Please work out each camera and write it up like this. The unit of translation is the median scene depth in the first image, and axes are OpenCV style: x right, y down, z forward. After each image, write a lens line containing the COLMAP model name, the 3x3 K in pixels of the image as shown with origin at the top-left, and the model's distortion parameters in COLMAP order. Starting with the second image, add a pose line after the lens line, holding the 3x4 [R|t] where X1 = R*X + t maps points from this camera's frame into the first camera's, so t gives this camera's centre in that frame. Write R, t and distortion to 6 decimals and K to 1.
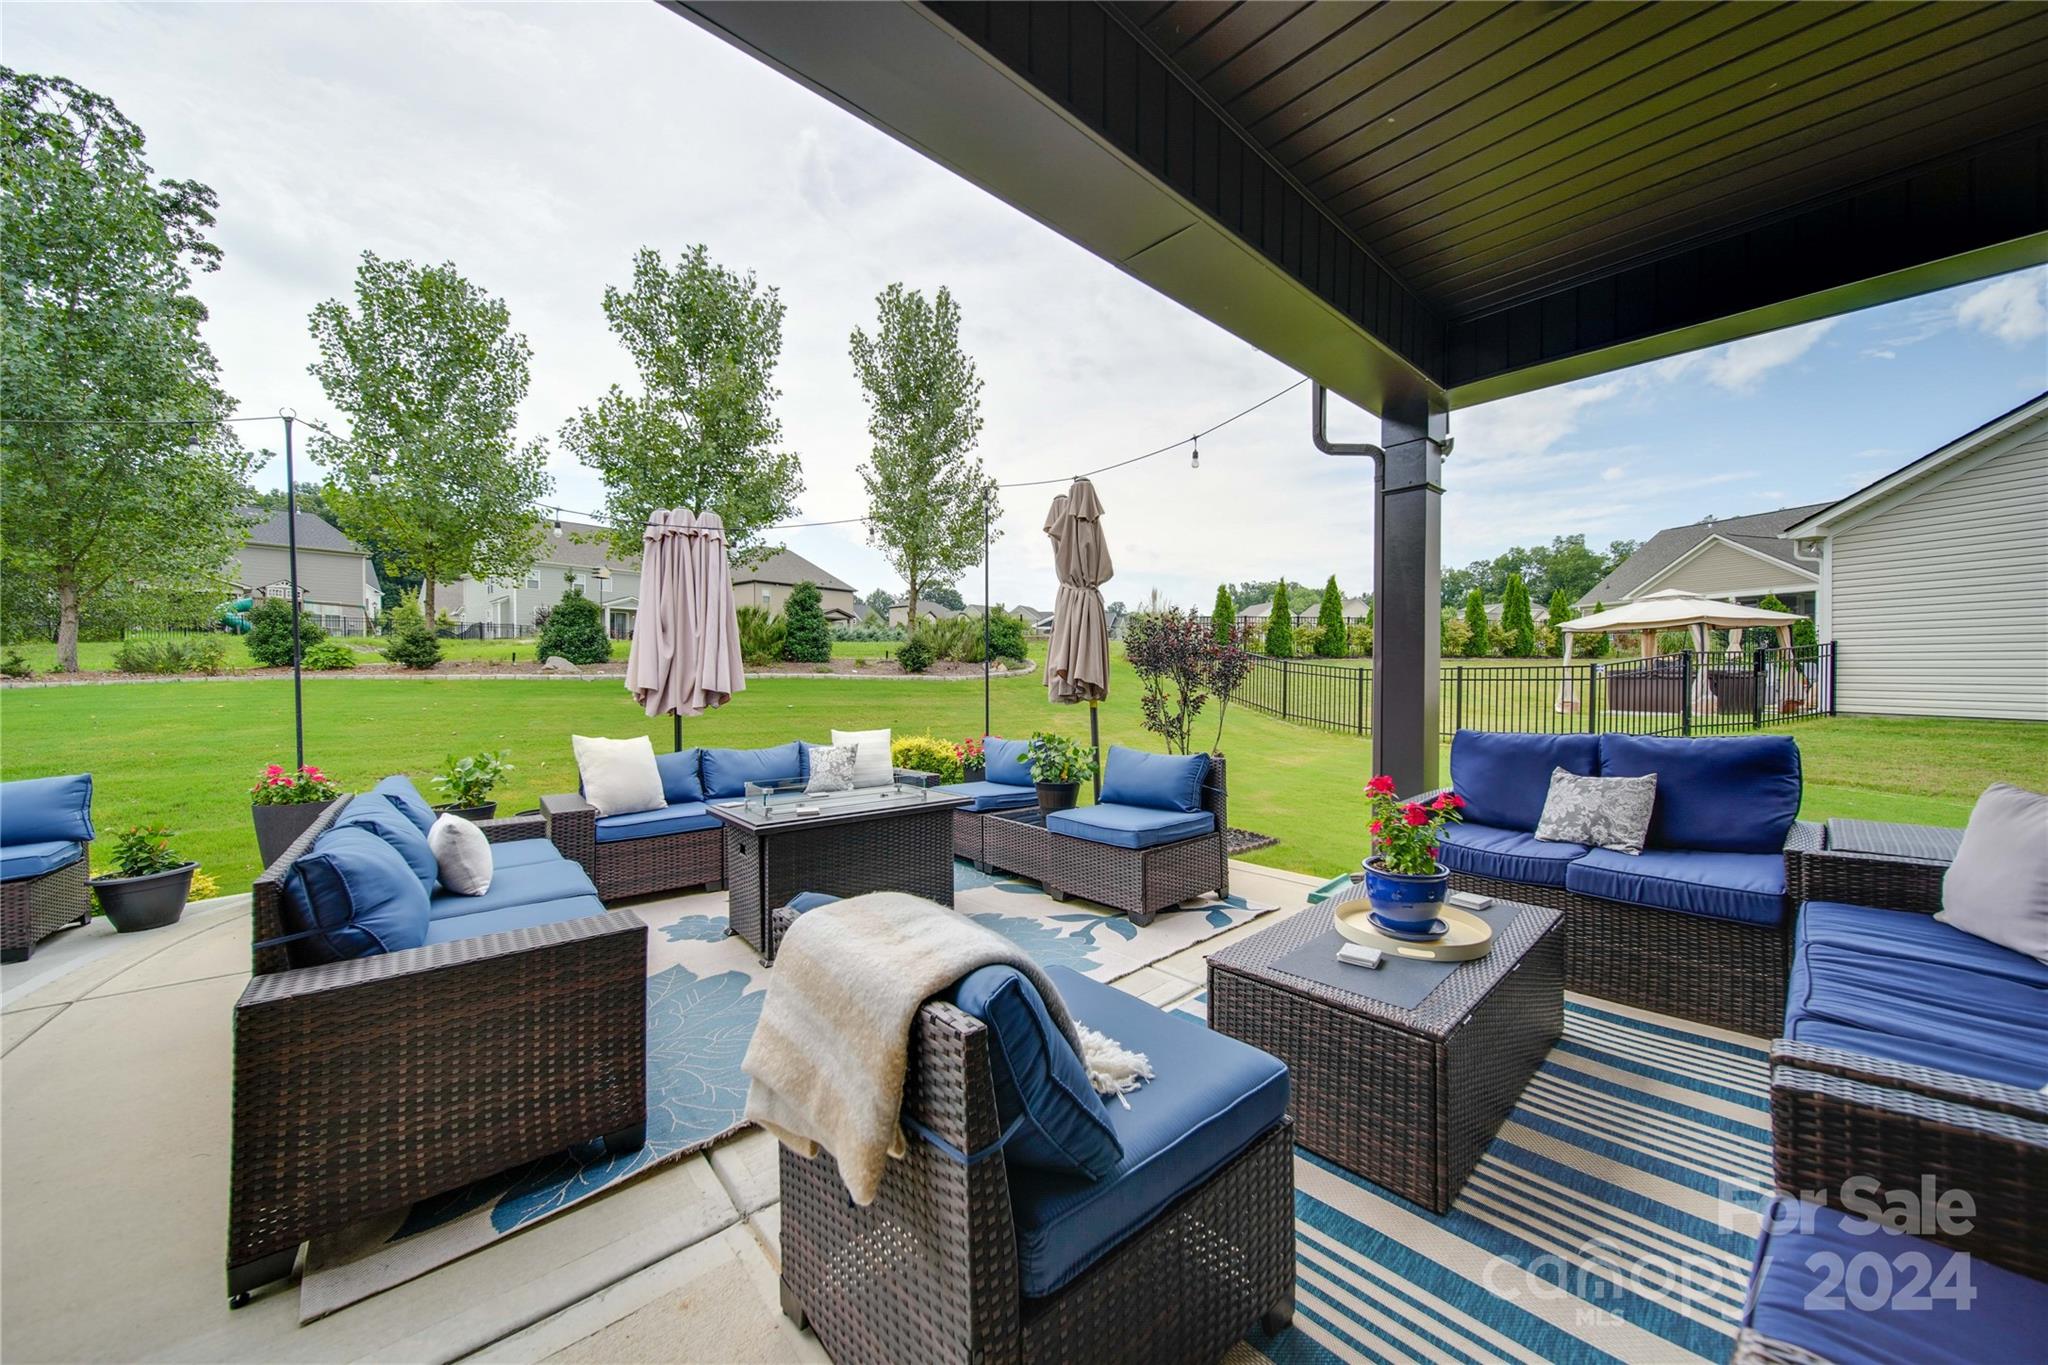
lens RADIAL K [[715.5, 0, 1022.7], [0, 715.5, 682.7], [0, 0, 1]] dist [-0.002566, 0.000058]
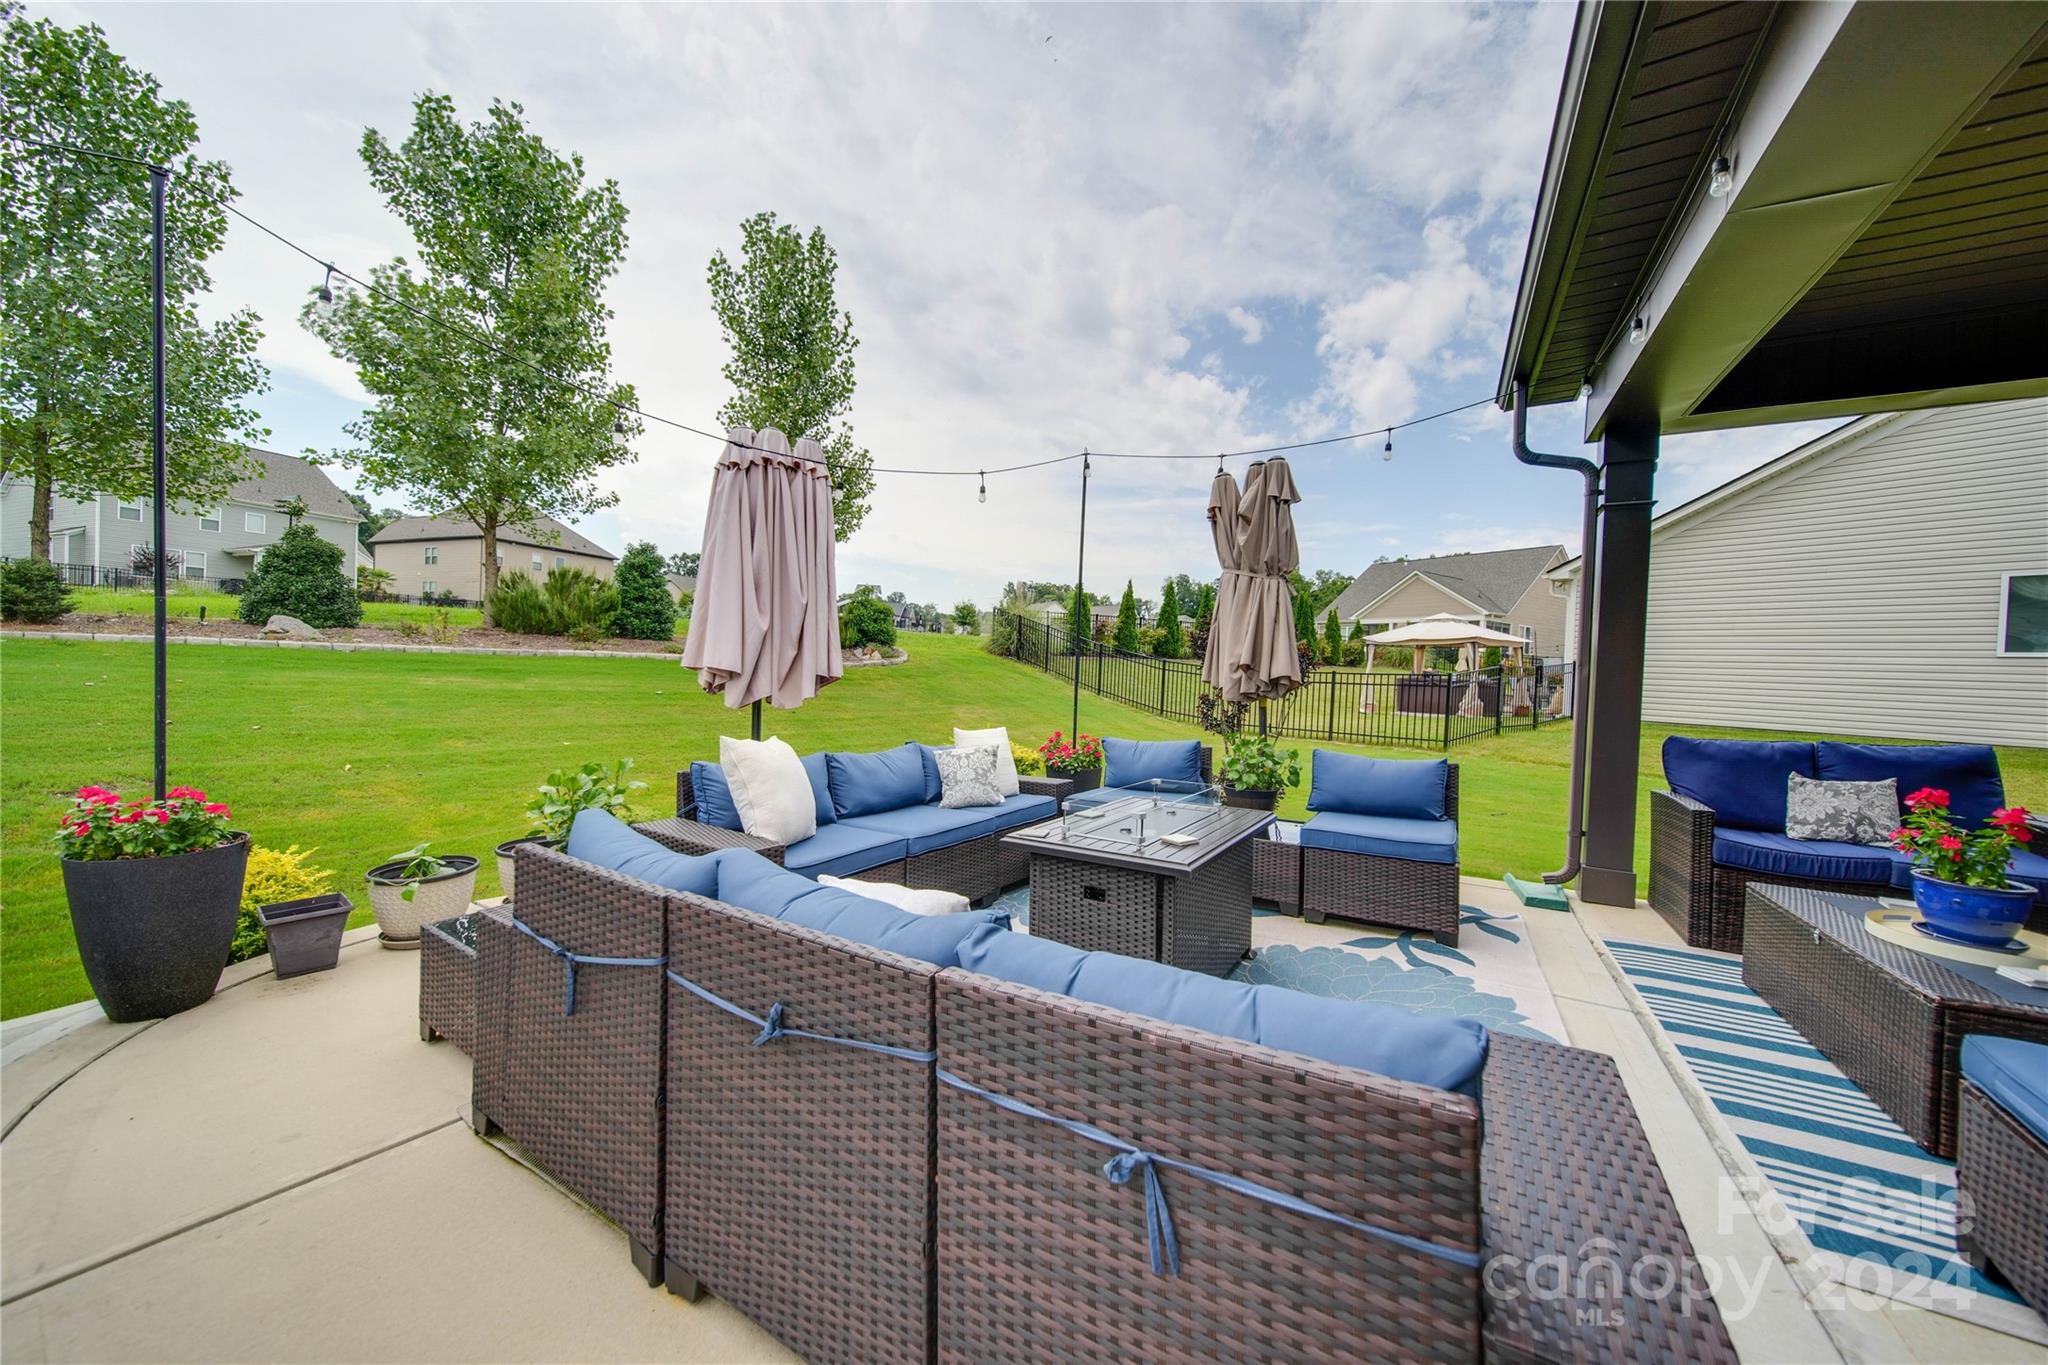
lens RADIAL K [[715.5, 0, 1021.5], [0, 715.5, 680.9], [0, 0, 1]] dist [-0.002566, 0.000058]
pose [[0.949090, 0.028689, 0.313695, -0.161568], [-0.031770, 0.999484, 0.004713, 0.002297], [-0.313398, -0.014440, 0.949512, 0.073098]]
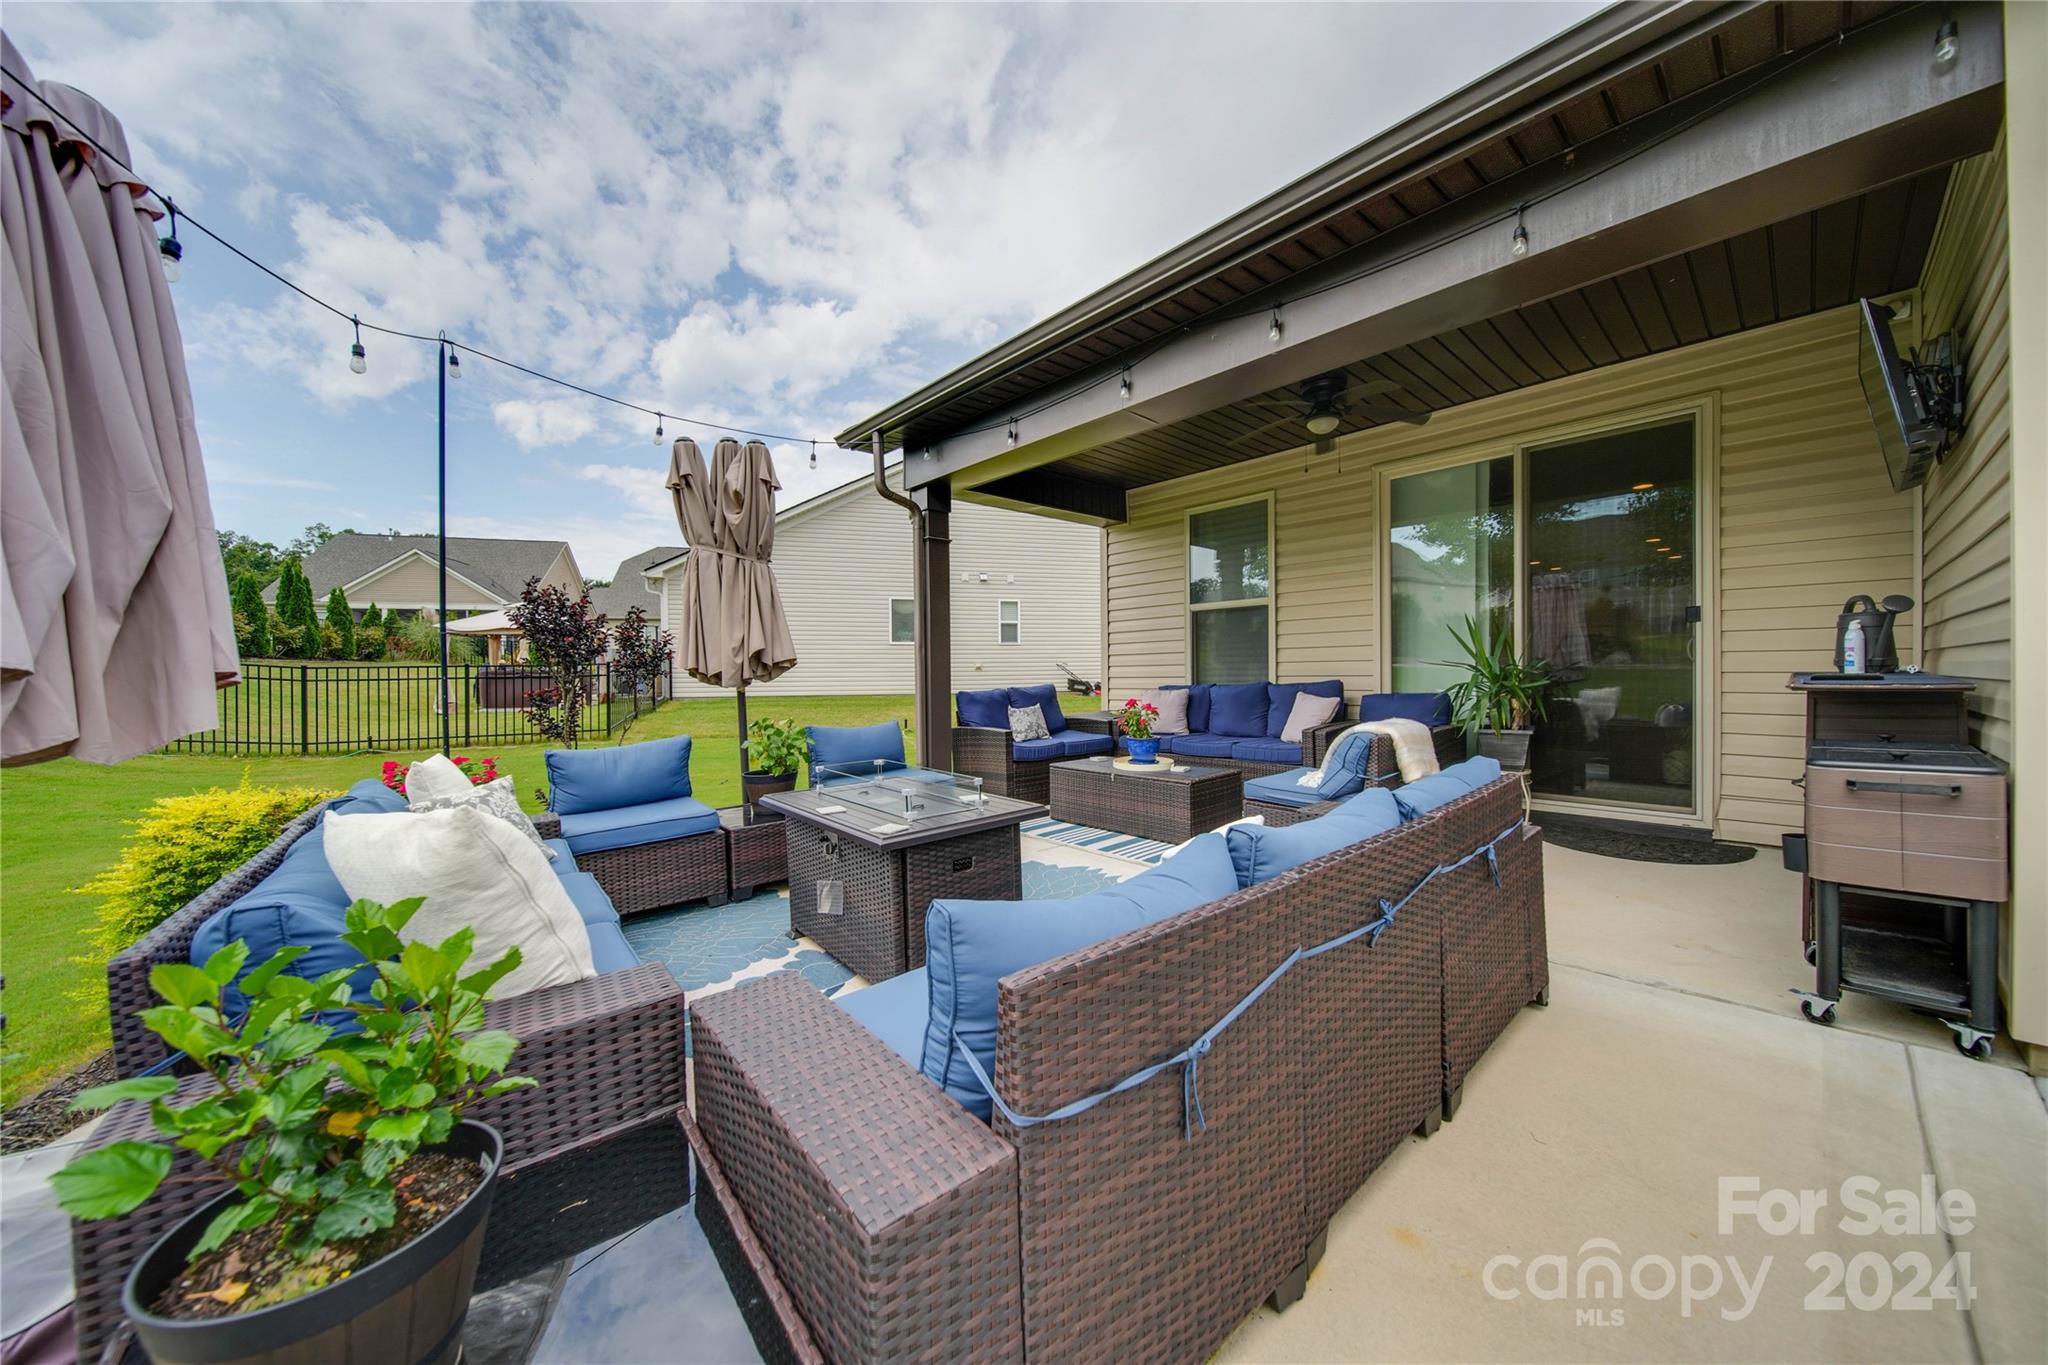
lens RADIAL K [[715.5, 0, 1002.1], [0, 715.5, 680.2], [0, 0, 1]] dist [-0.002566, 0.000058]
pose [[0.004949, -0.009573, 0.999942, -0.271269], [0.021781, 0.999718, 0.009463, 0.006359], [-0.999751, 0.021733, 0.005156, 0.223729]]
